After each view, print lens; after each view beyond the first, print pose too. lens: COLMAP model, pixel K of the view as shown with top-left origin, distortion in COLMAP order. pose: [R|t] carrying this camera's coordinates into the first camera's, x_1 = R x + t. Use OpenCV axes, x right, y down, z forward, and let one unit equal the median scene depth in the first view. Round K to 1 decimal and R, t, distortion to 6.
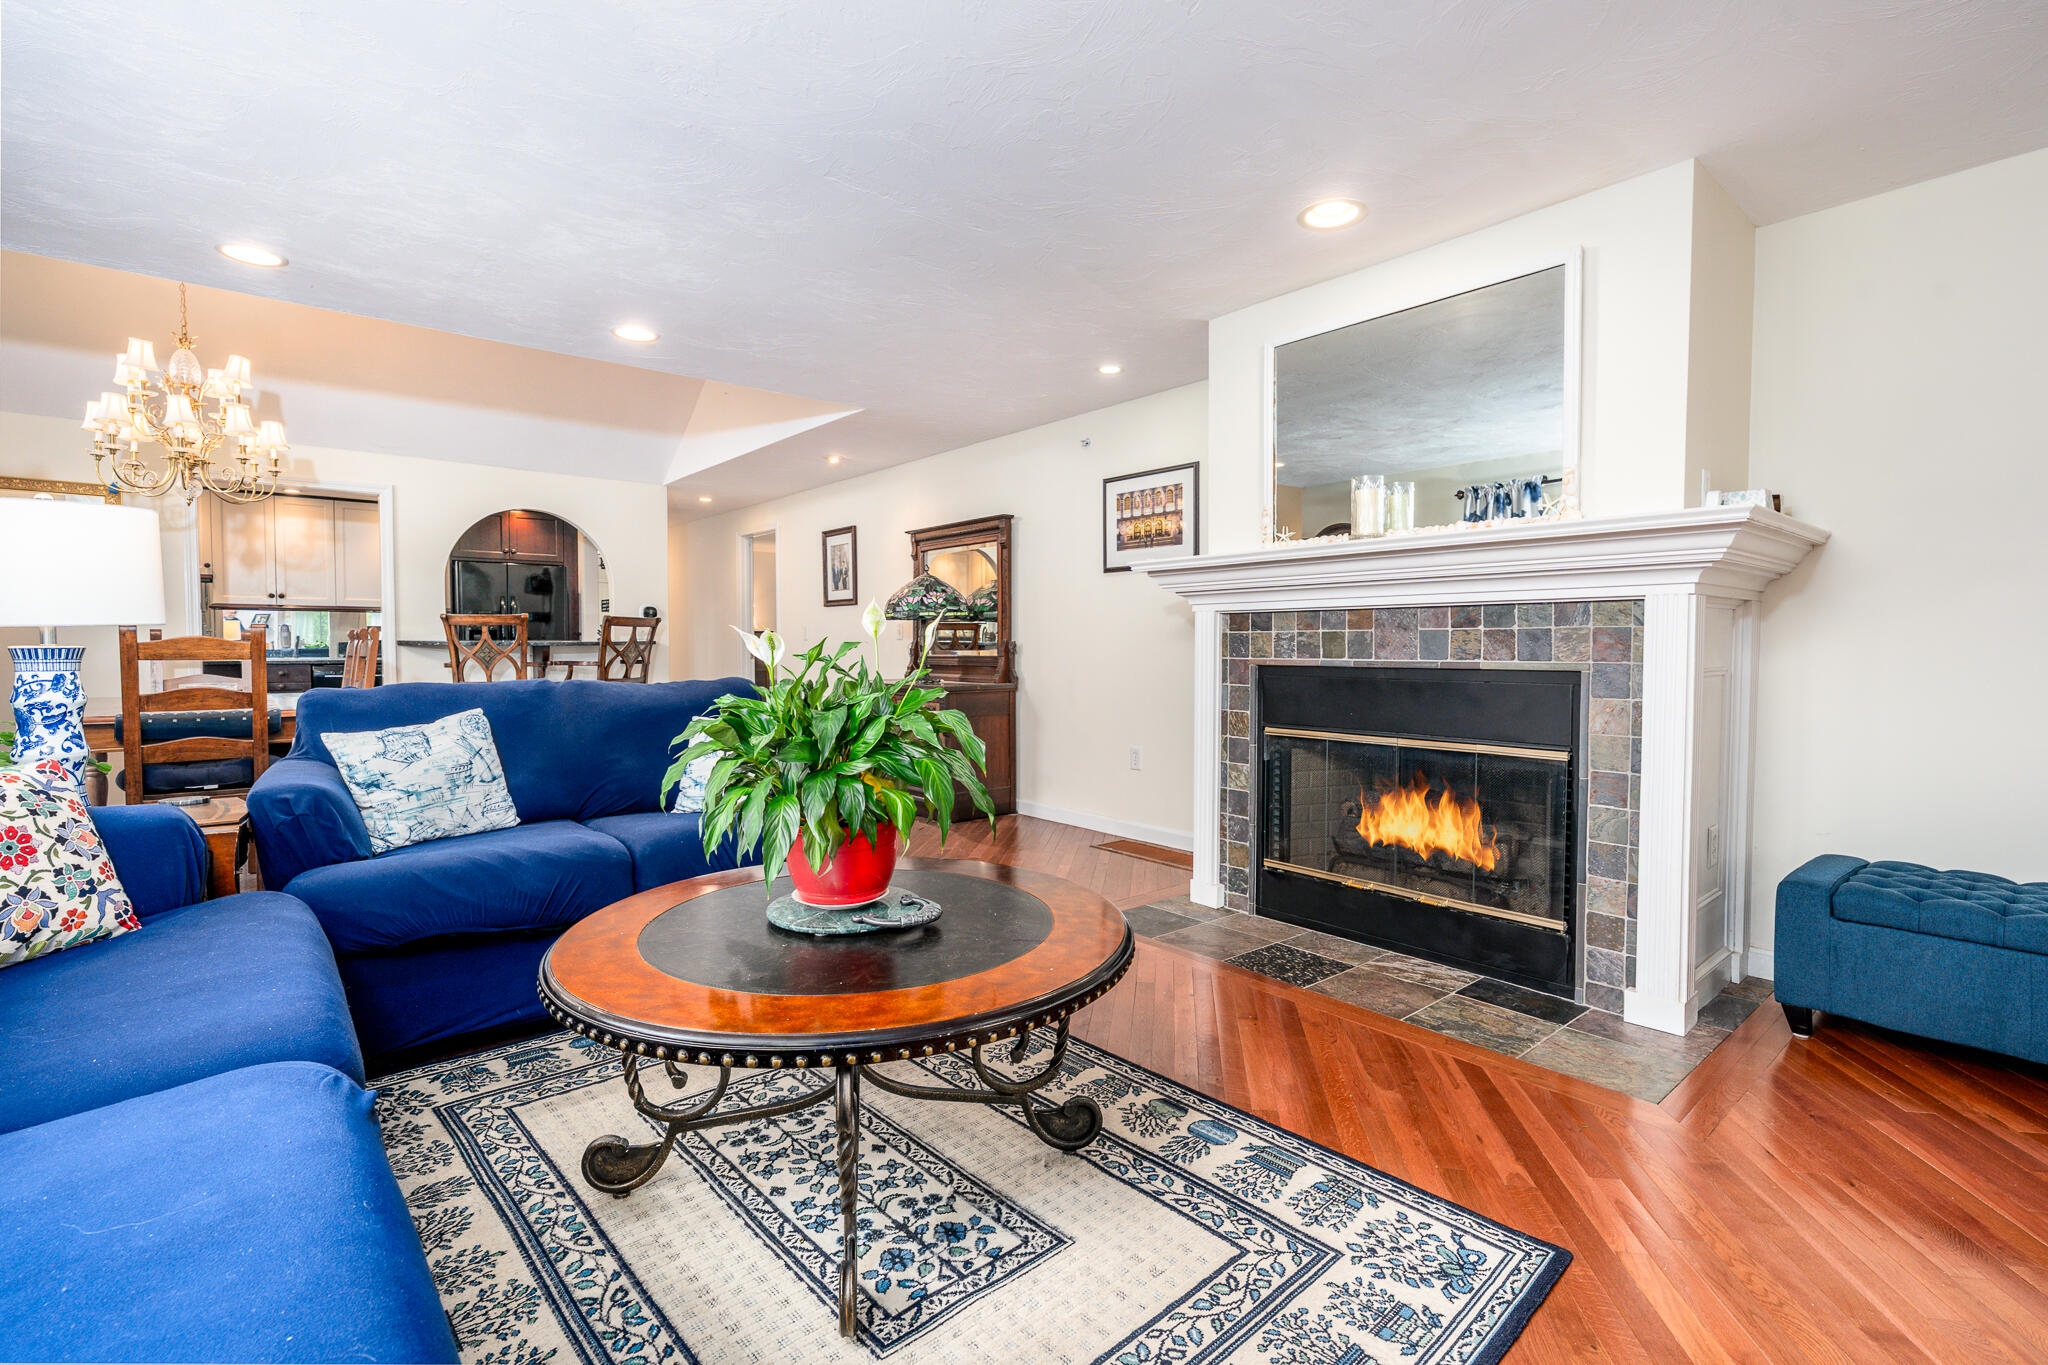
lens RADIAL K [[933.2, 0, 1018.4], [0, 933.2, 664.6], [0, 0, 1]] dist [0.001304, -0.000505]
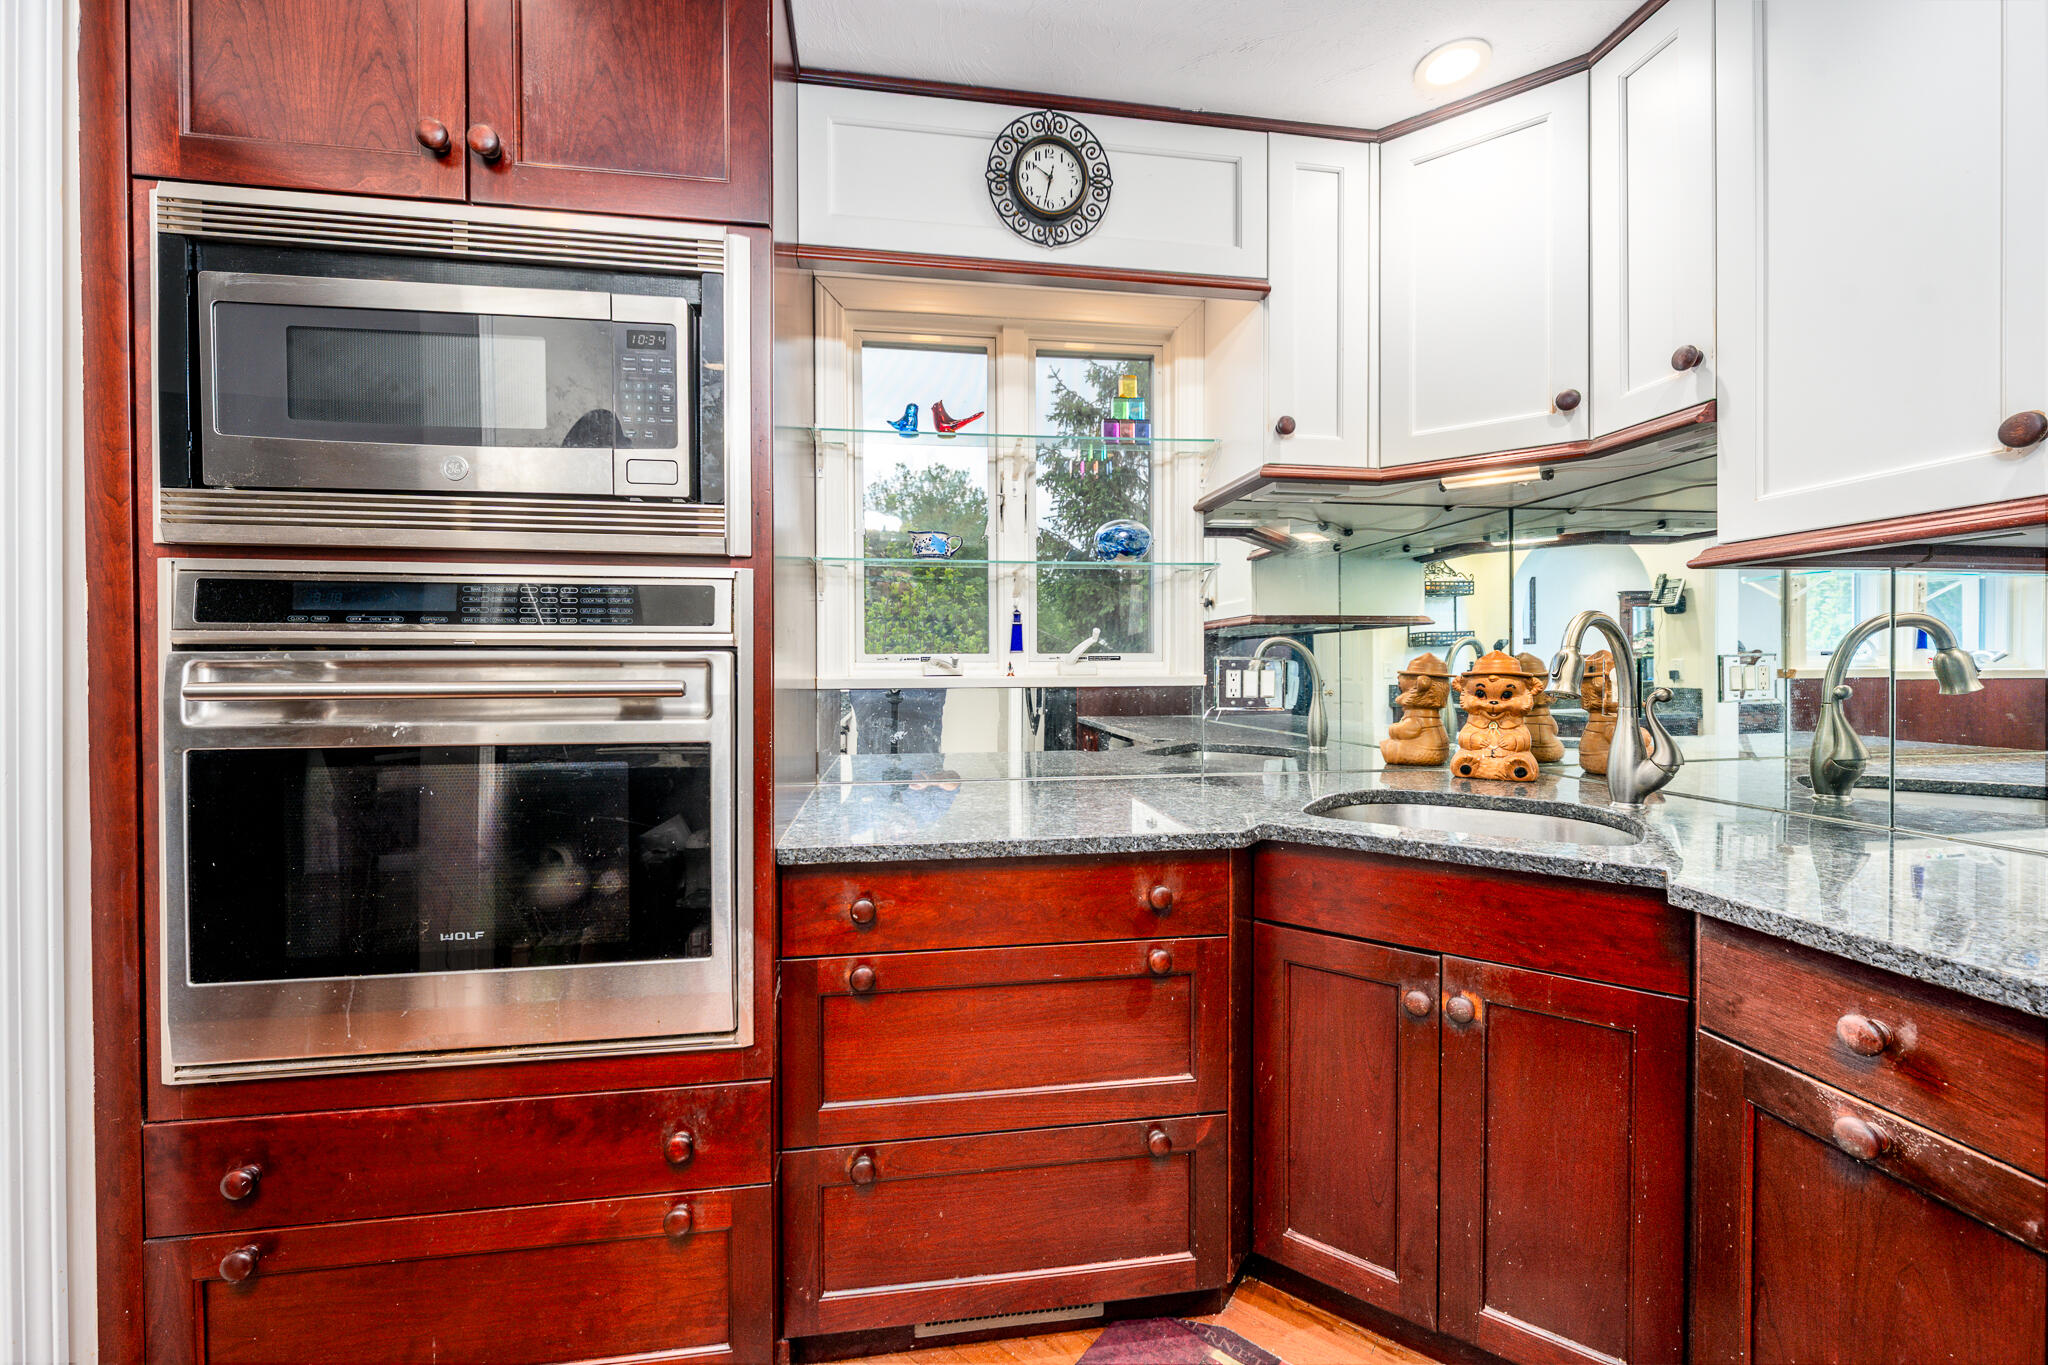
lens RADIAL K [[812.3, 0, 987.5], [0, 812.3, 675.9], [0, 0, 1]] dist [-0.001799, -0.000200]
pose [[-0.549575, 0.005727, -0.835425, -1.780065], [-0.021628, 0.999544, 0.021080, -0.109320], [0.835165, 0.029654, -0.549200, 2.697226]]
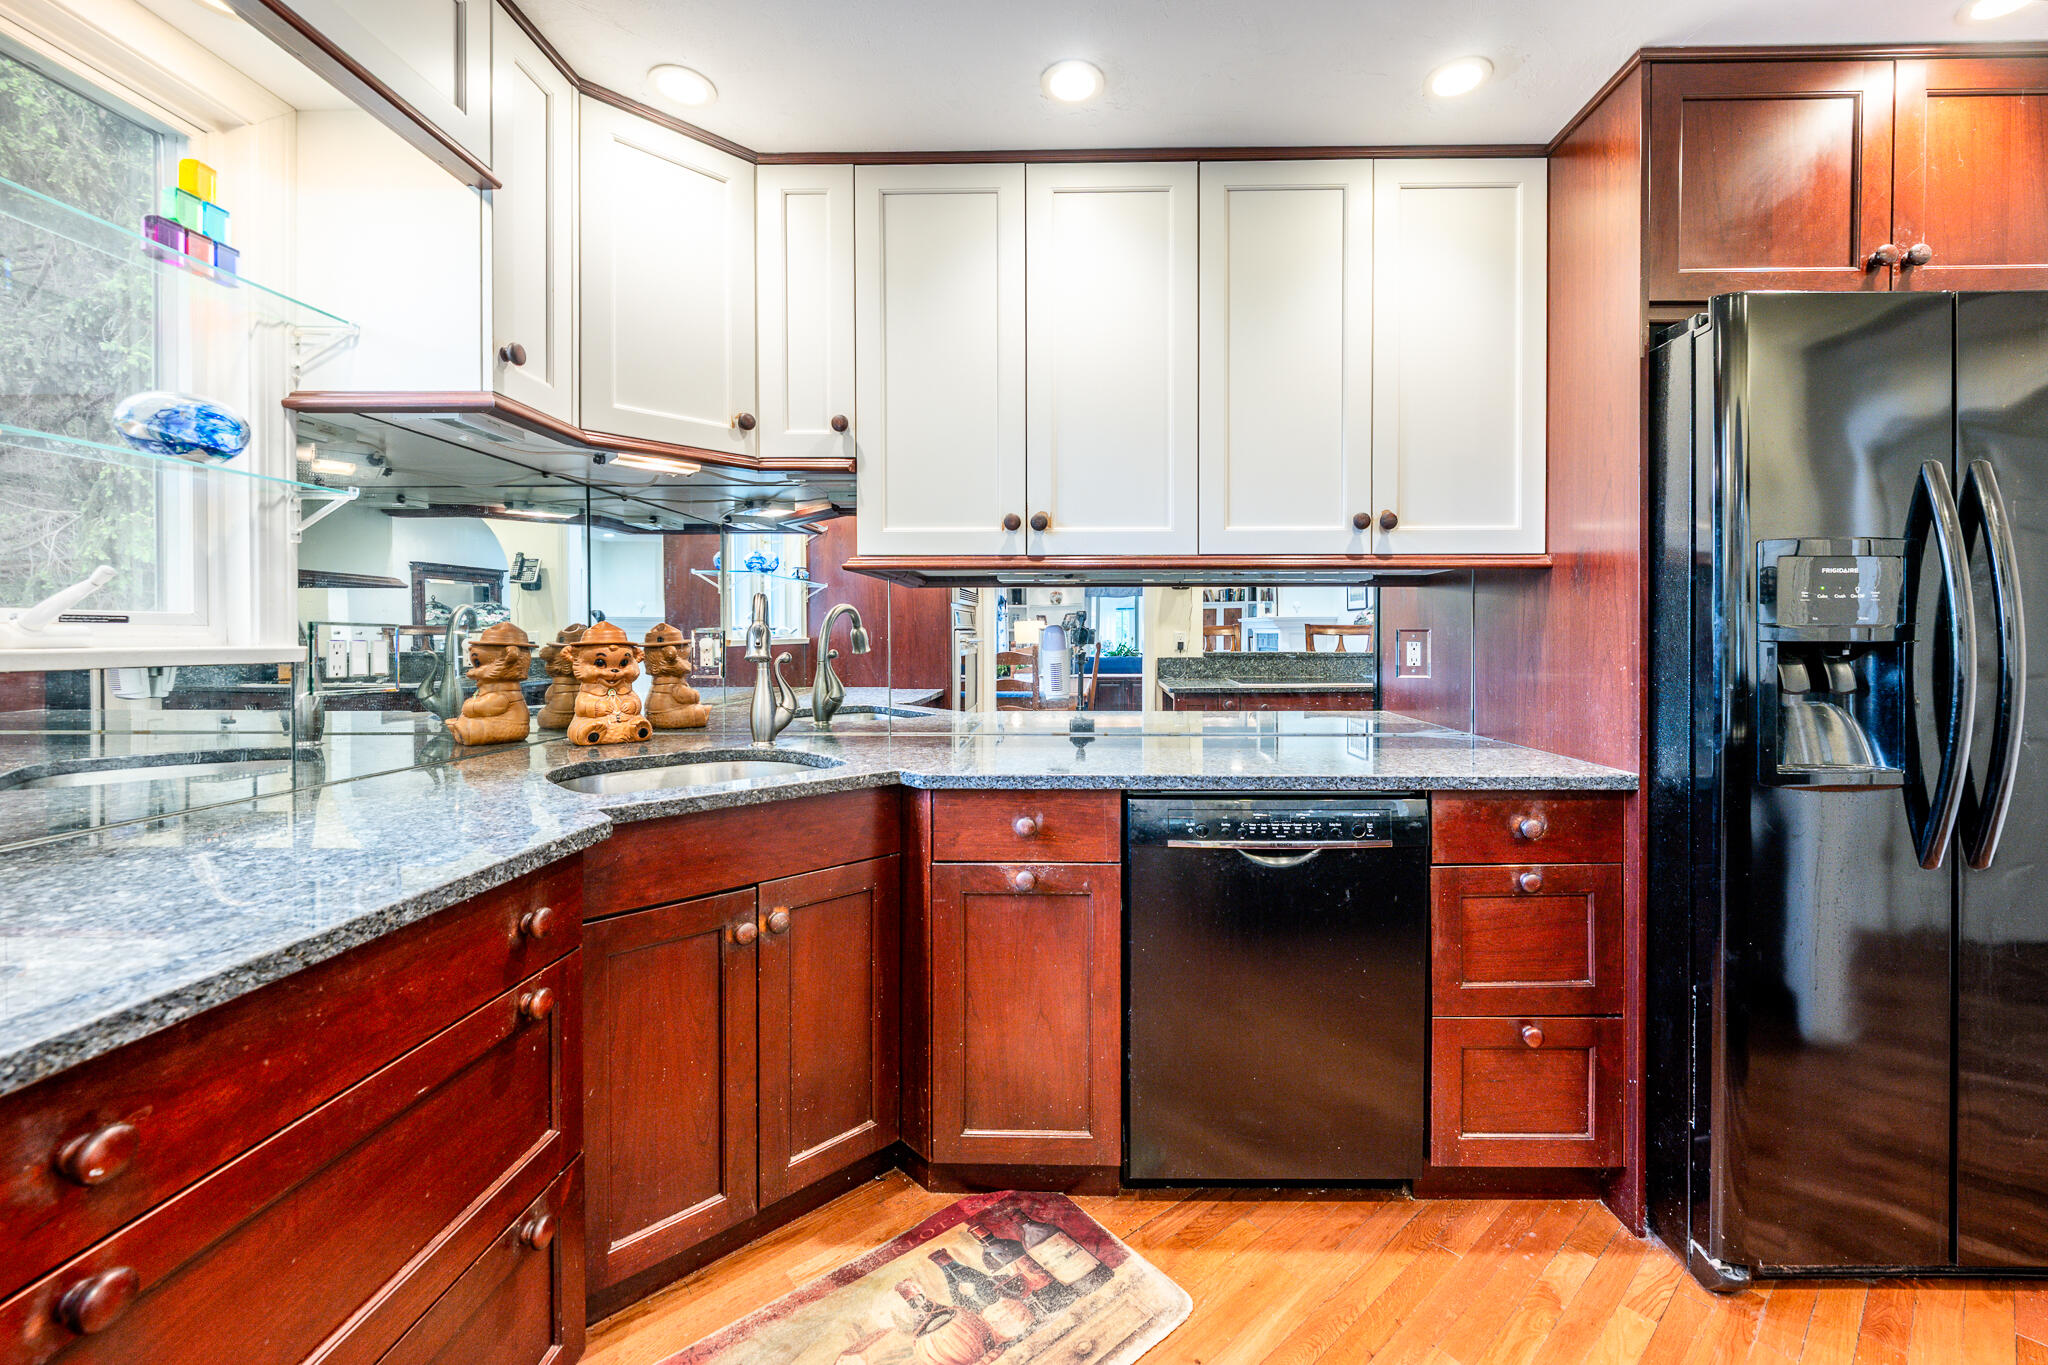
lens RADIAL K [[812.3, 0, 1082.6], [0, 812.3, 645.6], [0, 0, 1]] dist [-0.001799, -0.000200]
pose [[0.747281, 0.001922, -0.664506, -1.792000], [-0.014941, 0.999792, -0.013911, -0.099635], [0.664341, 0.020324, 0.747154, 2.396015]]
